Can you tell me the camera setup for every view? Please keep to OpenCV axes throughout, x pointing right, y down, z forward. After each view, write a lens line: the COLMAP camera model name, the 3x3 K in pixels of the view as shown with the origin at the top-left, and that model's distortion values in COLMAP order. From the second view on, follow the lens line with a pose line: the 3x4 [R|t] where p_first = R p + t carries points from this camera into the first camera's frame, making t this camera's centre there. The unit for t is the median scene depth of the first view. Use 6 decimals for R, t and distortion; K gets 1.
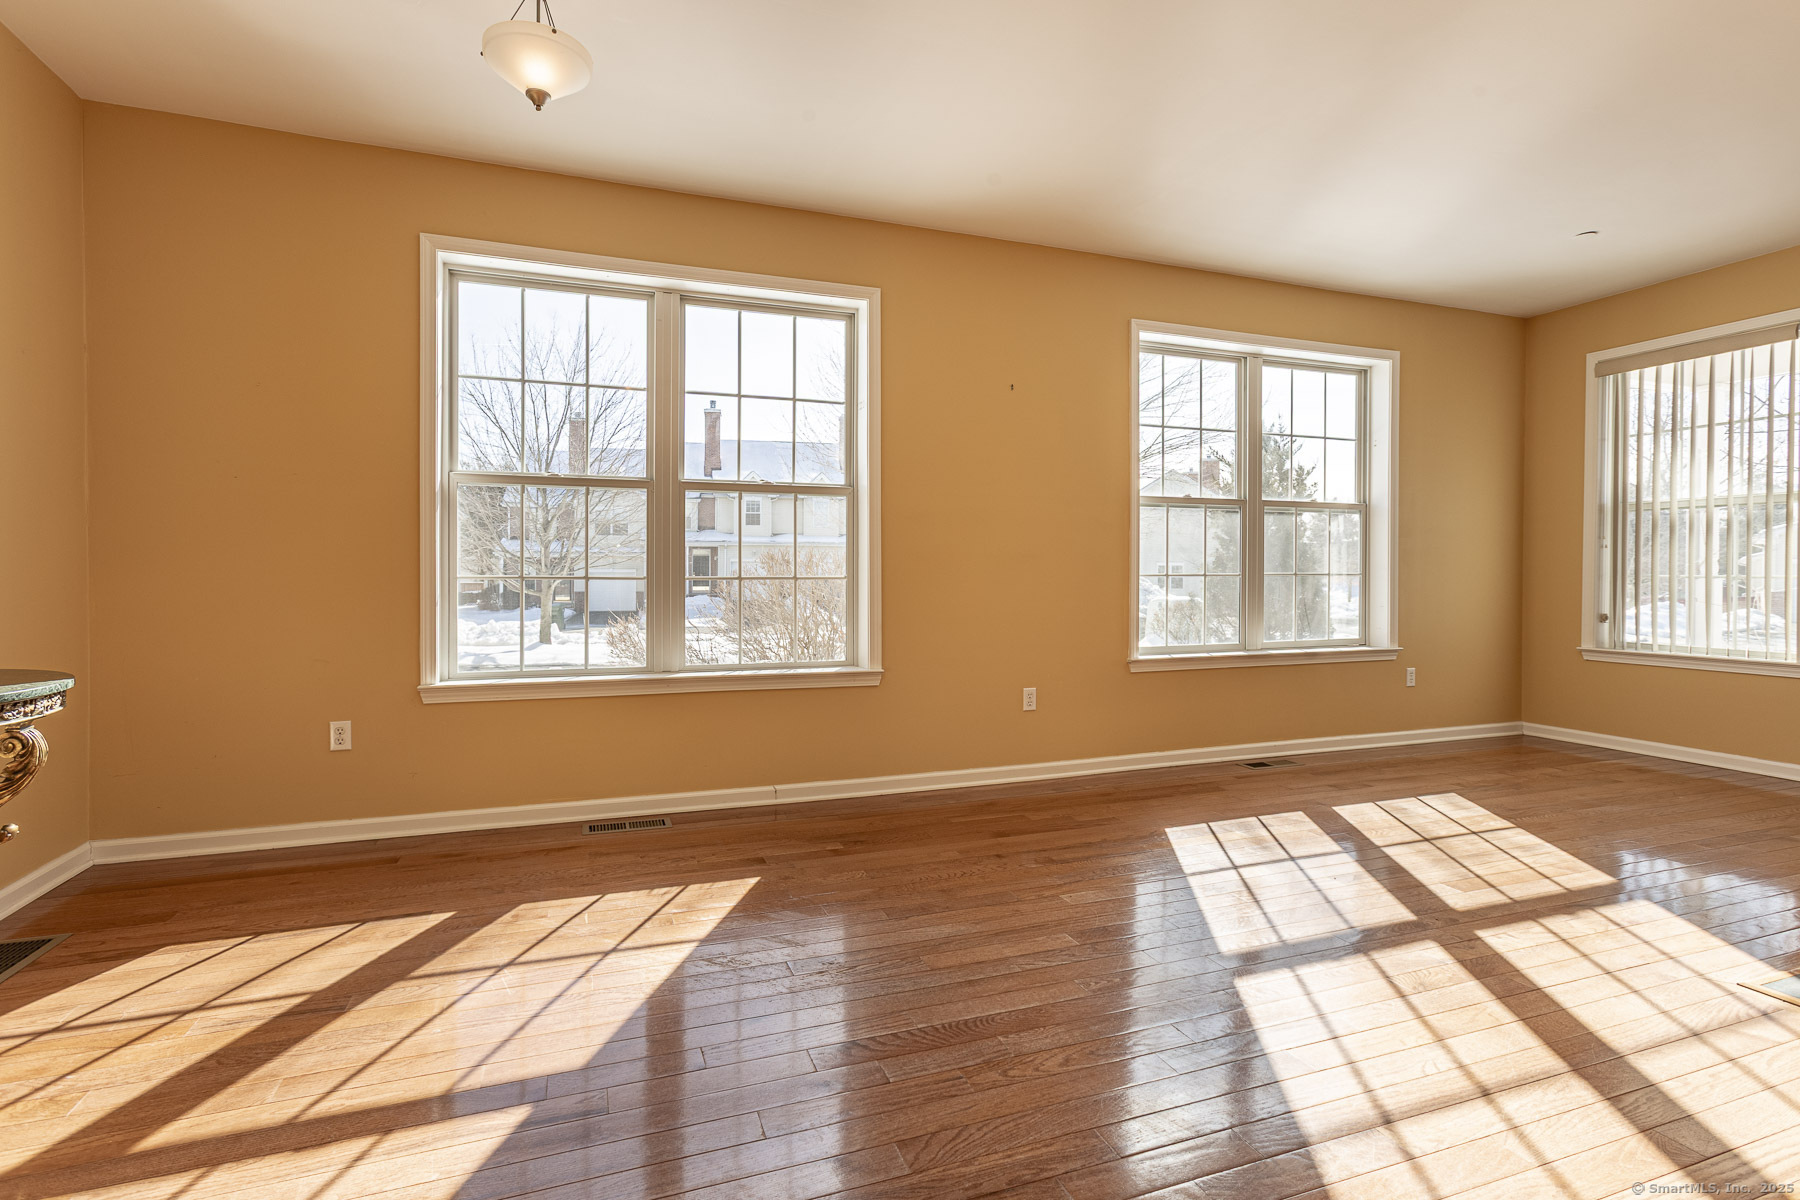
lens RADIAL K [[812.9, 0, 900.0], [0, 812.9, 600.0], [0, 0, 1]] dist [-0.003438, -0.000101]
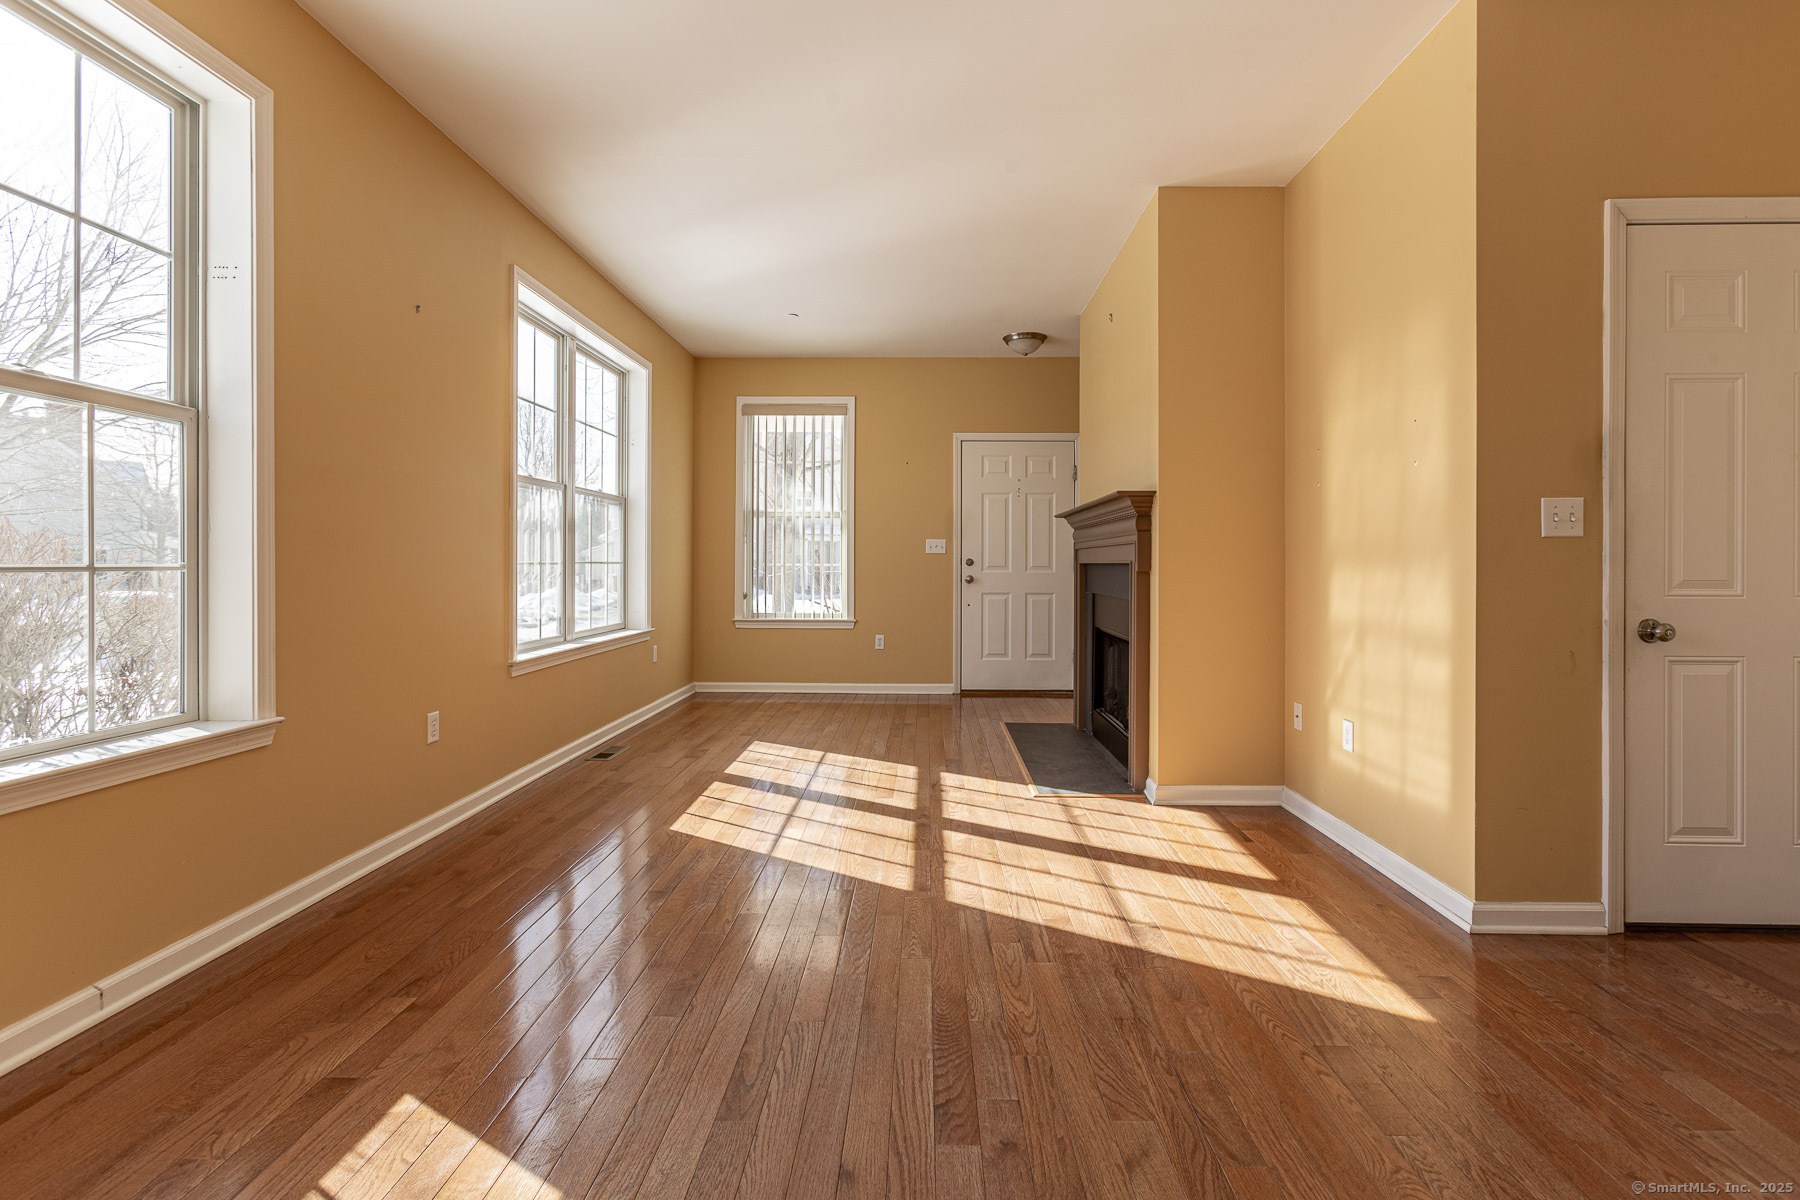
lens RADIAL K [[831.5, 0, 905.7], [0, 831.5, 572.5], [0, 0, 1]] dist [-0.000640, 0.001295]
pose [[0.372346, -0.007843, 0.928061, -0.388807], [0.026167, 0.999655, -0.002051, -0.008038], [-0.927725, 0.025048, 0.372423, 0.305051]]
